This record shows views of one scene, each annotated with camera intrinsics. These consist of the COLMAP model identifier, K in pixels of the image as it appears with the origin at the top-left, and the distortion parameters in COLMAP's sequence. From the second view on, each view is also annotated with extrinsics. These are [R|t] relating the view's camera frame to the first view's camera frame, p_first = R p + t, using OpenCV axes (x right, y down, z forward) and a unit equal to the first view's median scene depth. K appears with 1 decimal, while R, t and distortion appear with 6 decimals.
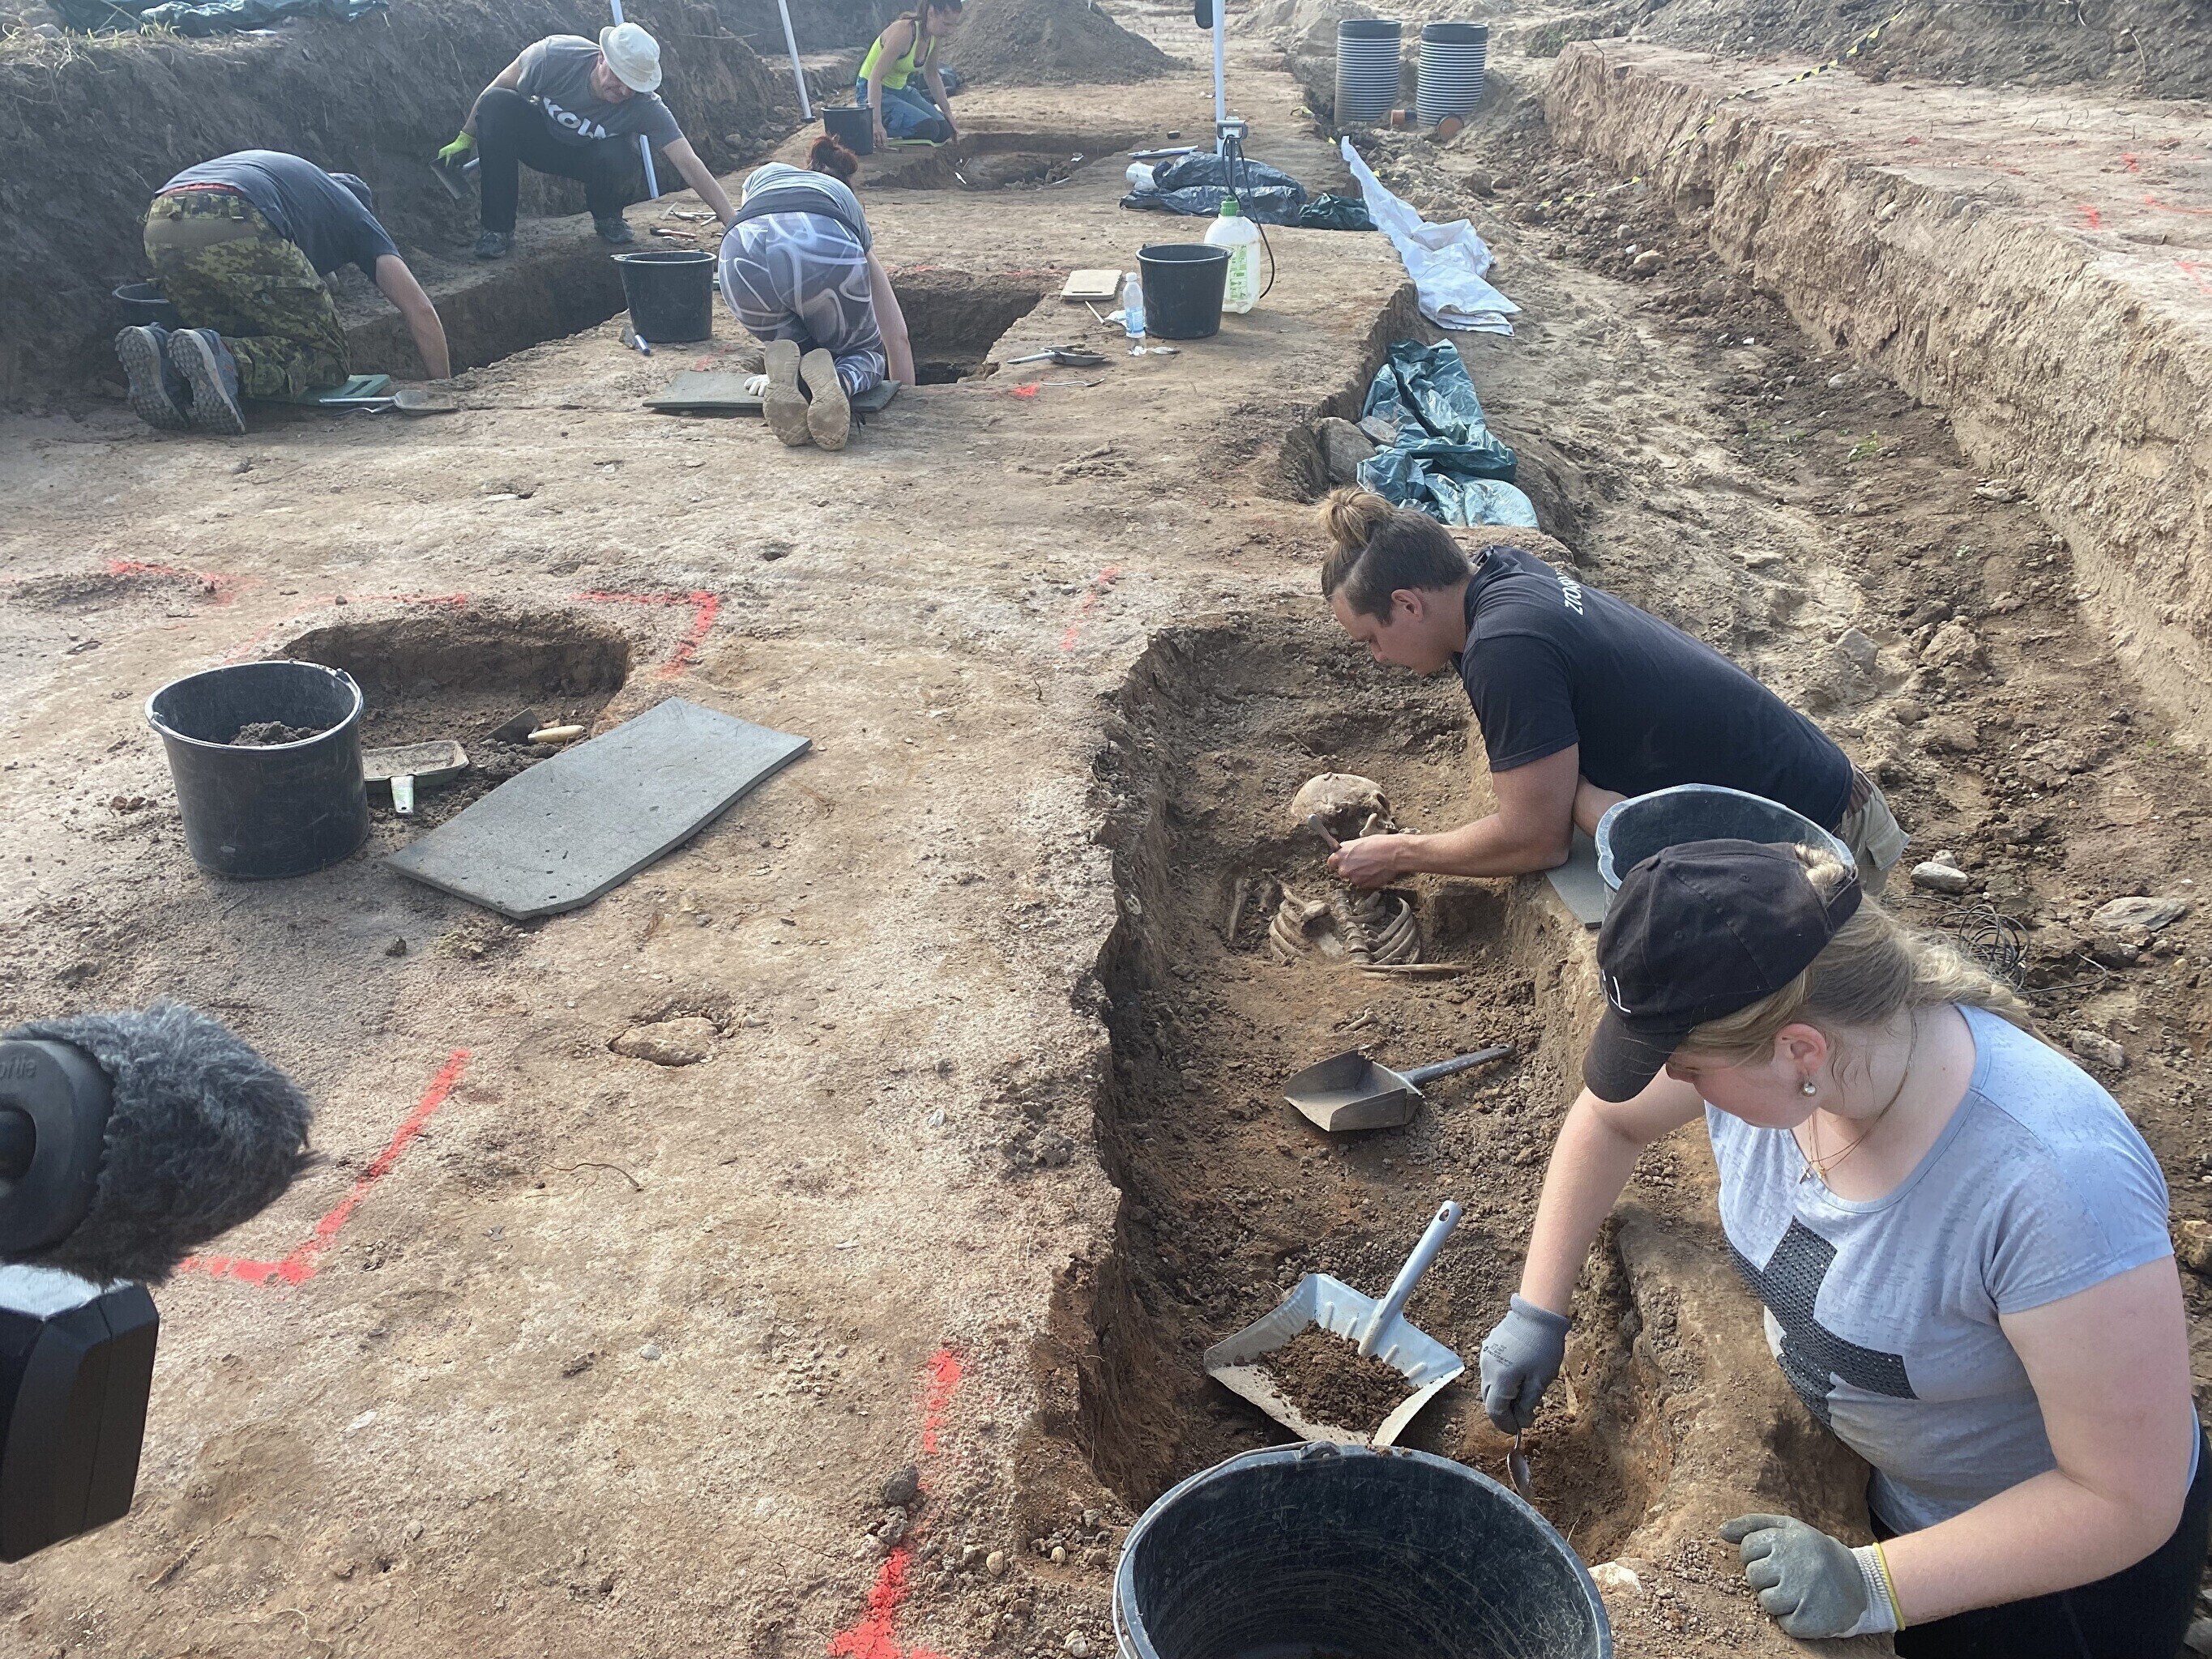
lens RADIAL K [[1692.3, 0, 1089.1], [0, 1692.3, 778.2], [0, 0, 1]] dist [0.028558, -0.028082]
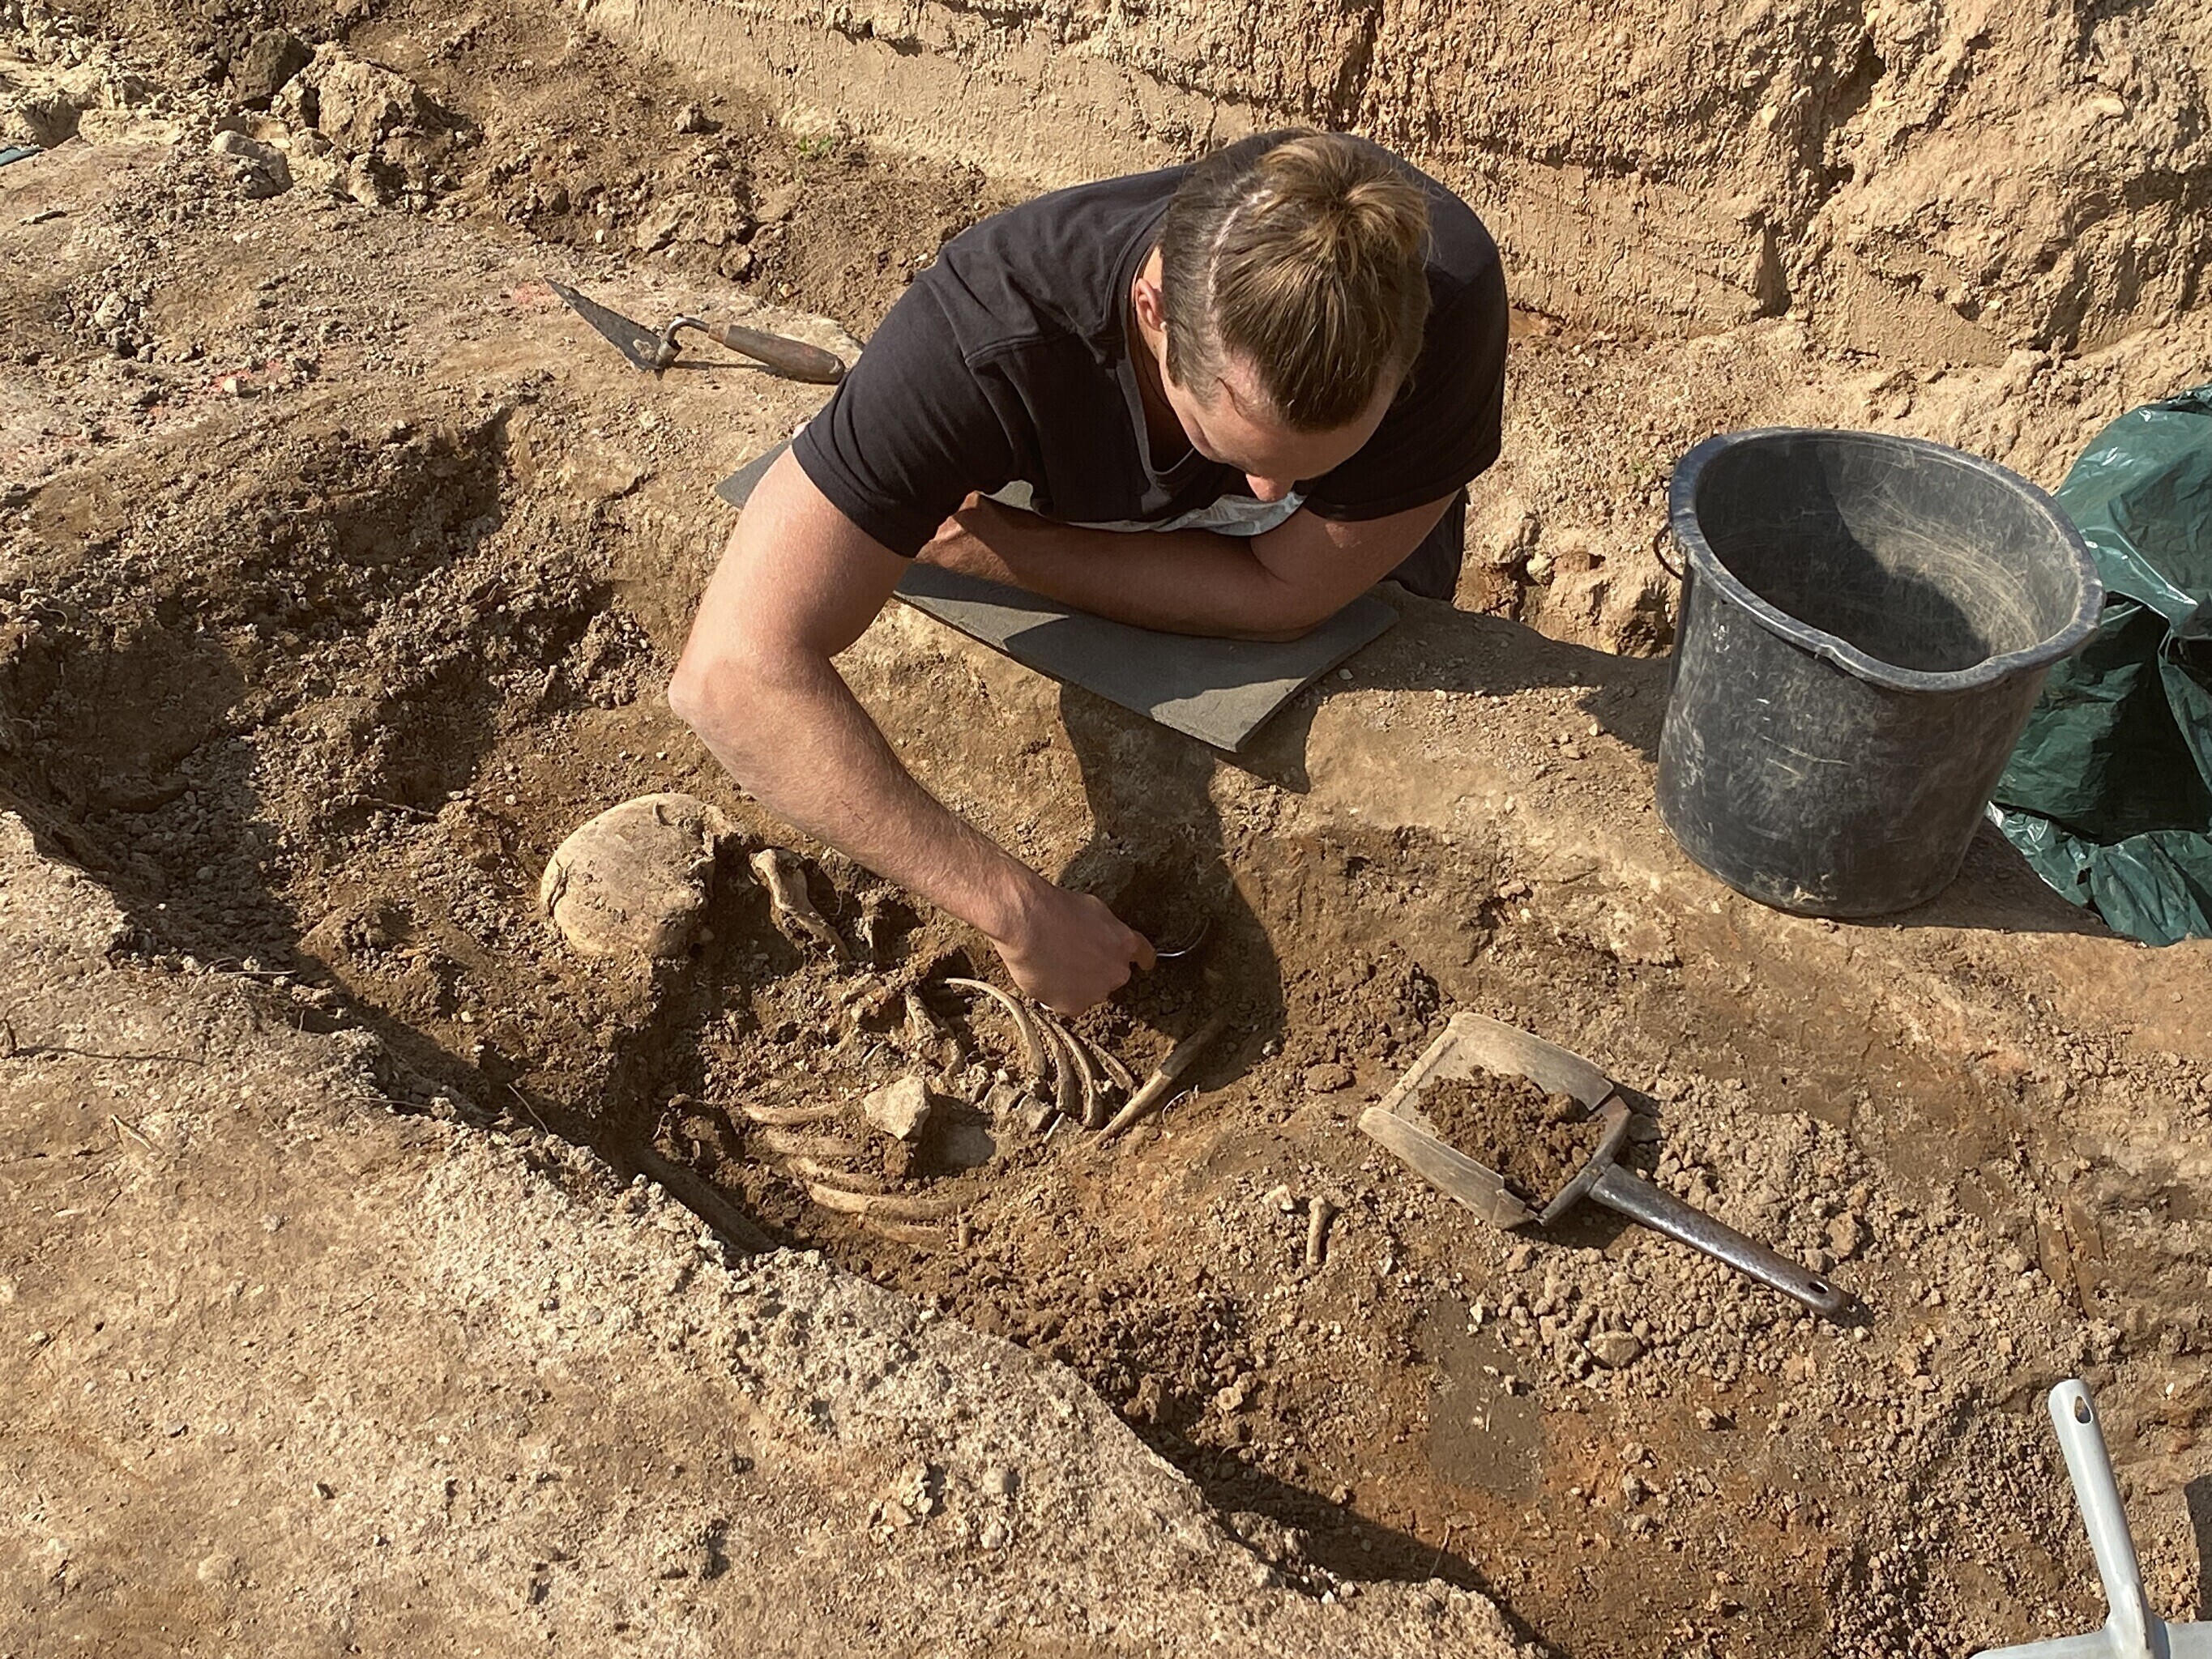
lens RADIAL K [[3142.7, 0, 1109.6], [0, 3142.7, 829.0], [0, 0, 1]] dist [0.249028, -0.867032]
pose [[0.483886, -0.490564, 0.724708, -0.220040], [0.381598, 0.863516, 0.329732, -0.128441], [-0.787551, 0.116995, 0.605042, 0.260602]]
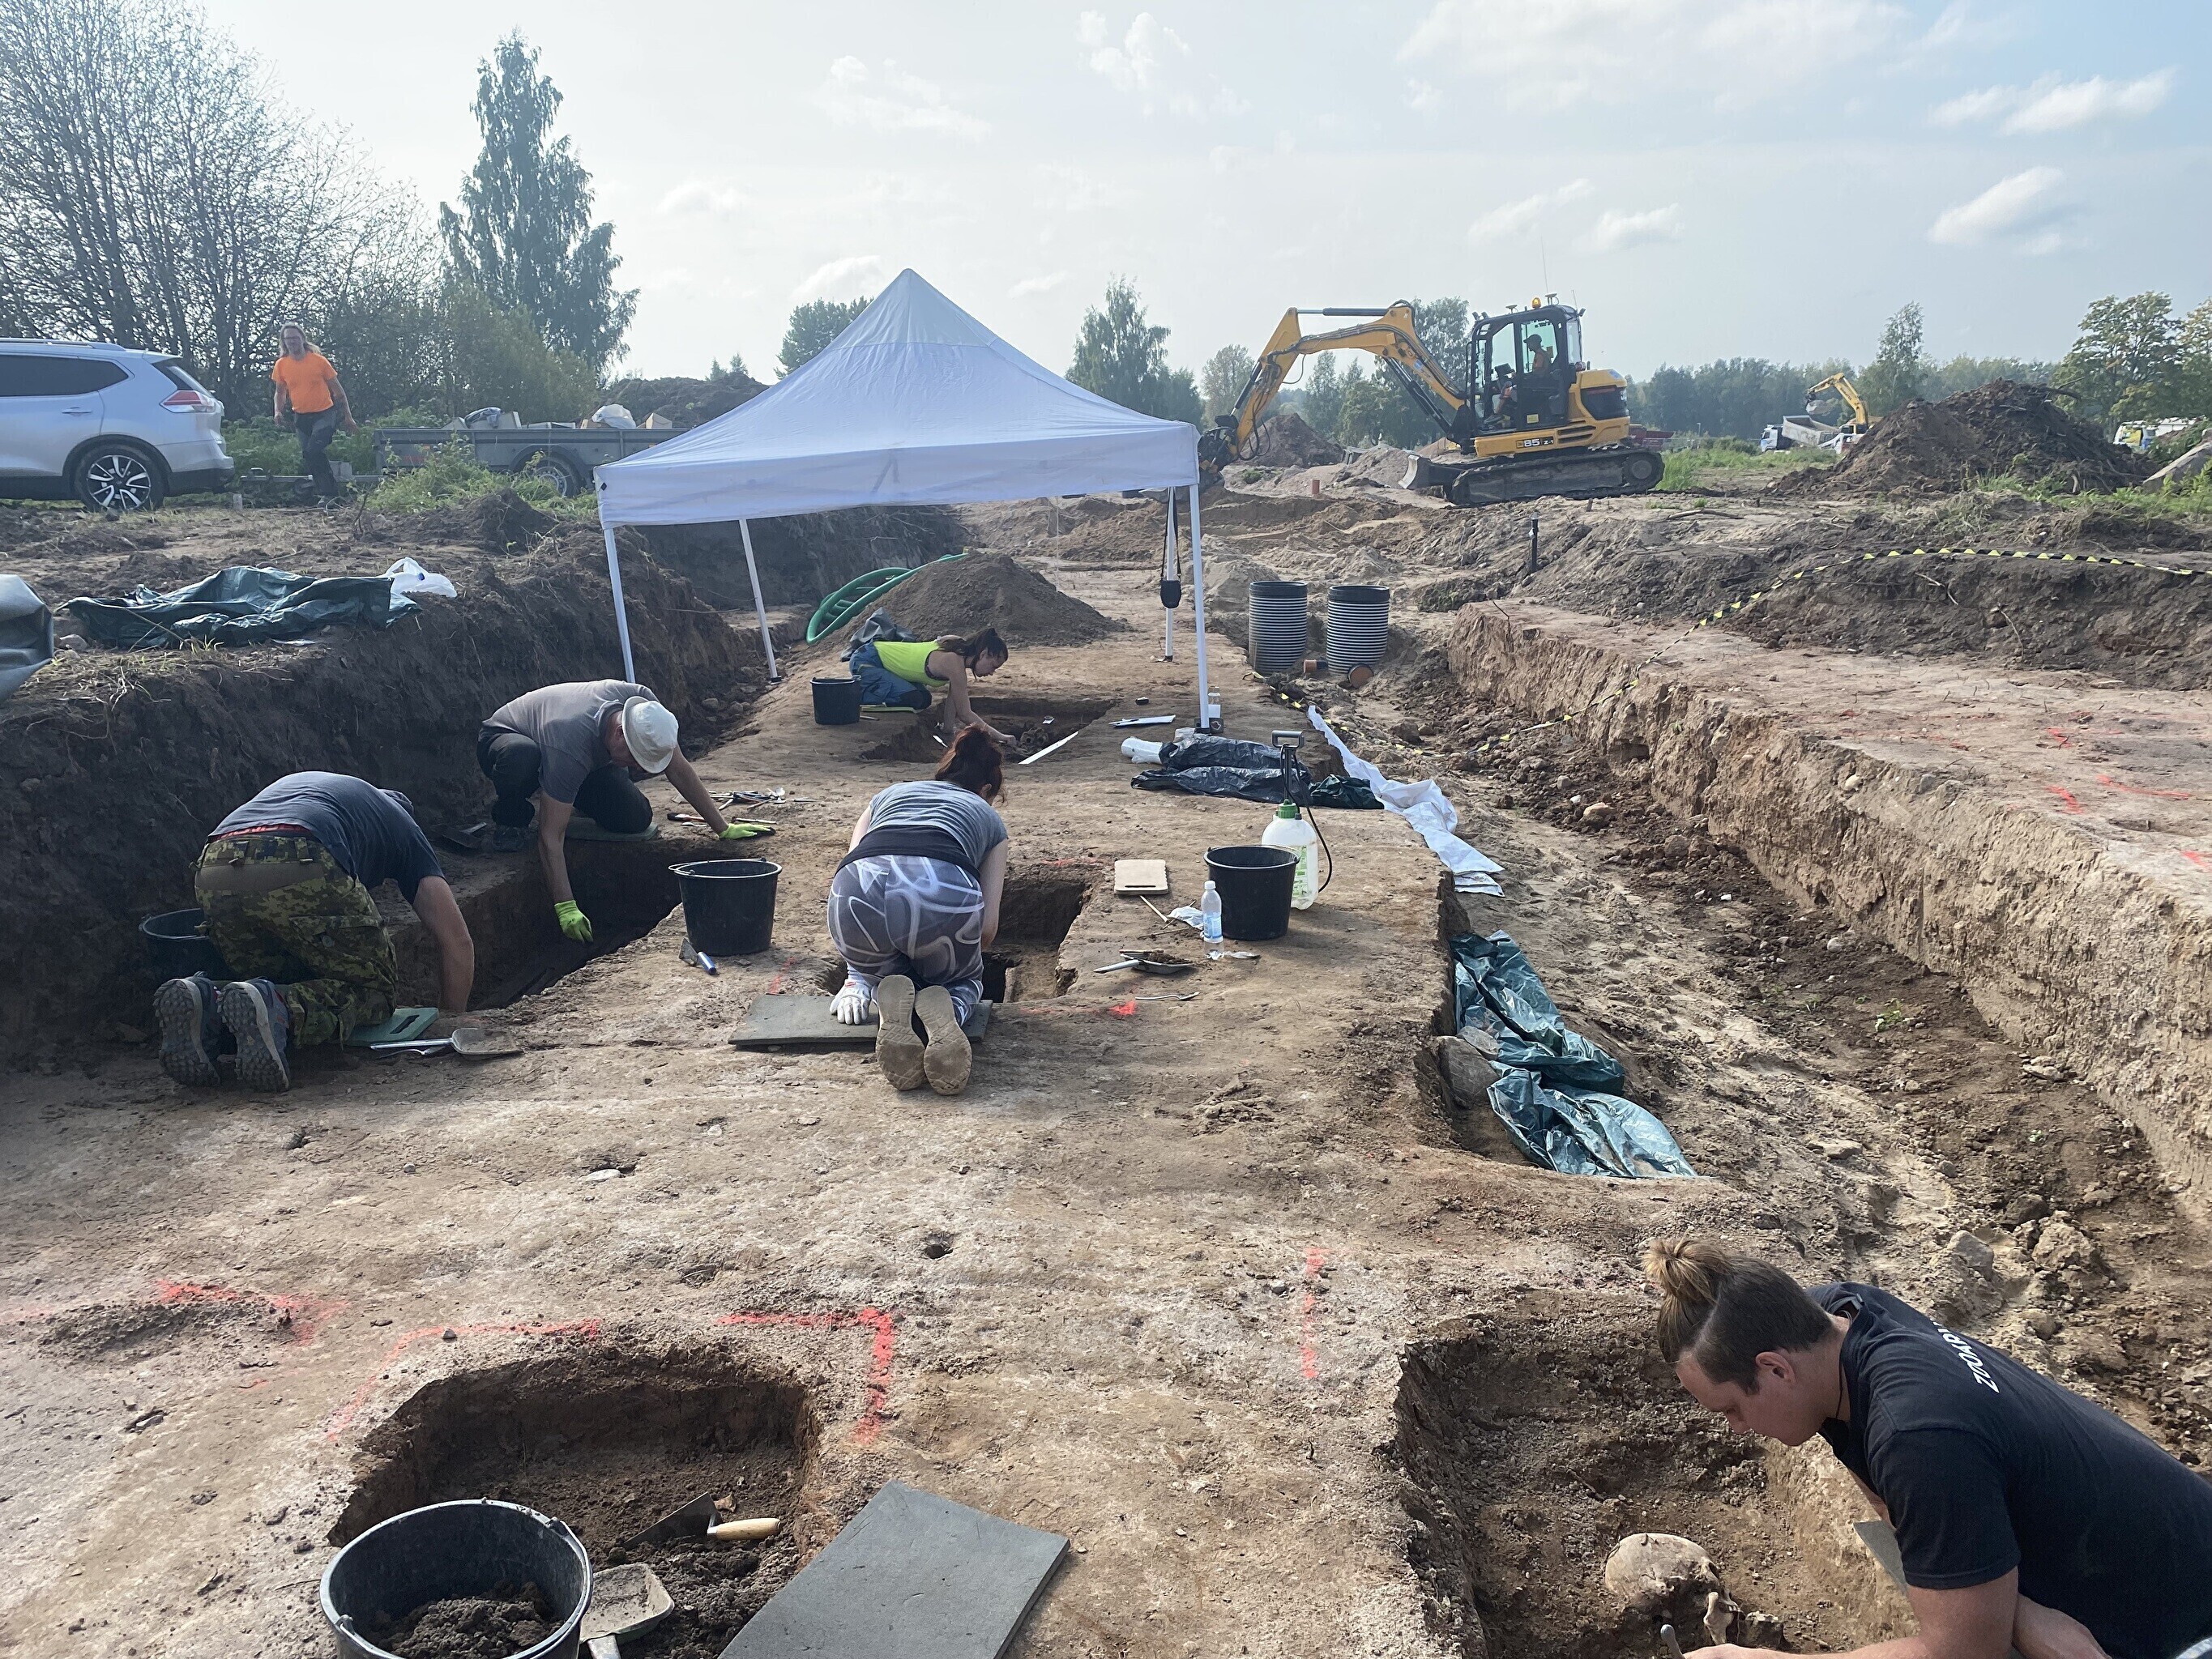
lens RADIAL K [[1682.7, 0, 1095.4], [0, 1682.7, 794.5], [0, 0, 1]] dist [0.019060, -0.017138]
pose [[0.996436, -0.006994, 0.084059, -0.125463], [0.029549, 0.962349, -0.270206, -0.086190], [-0.079004, 0.271727, 0.959126, 0.057020]]
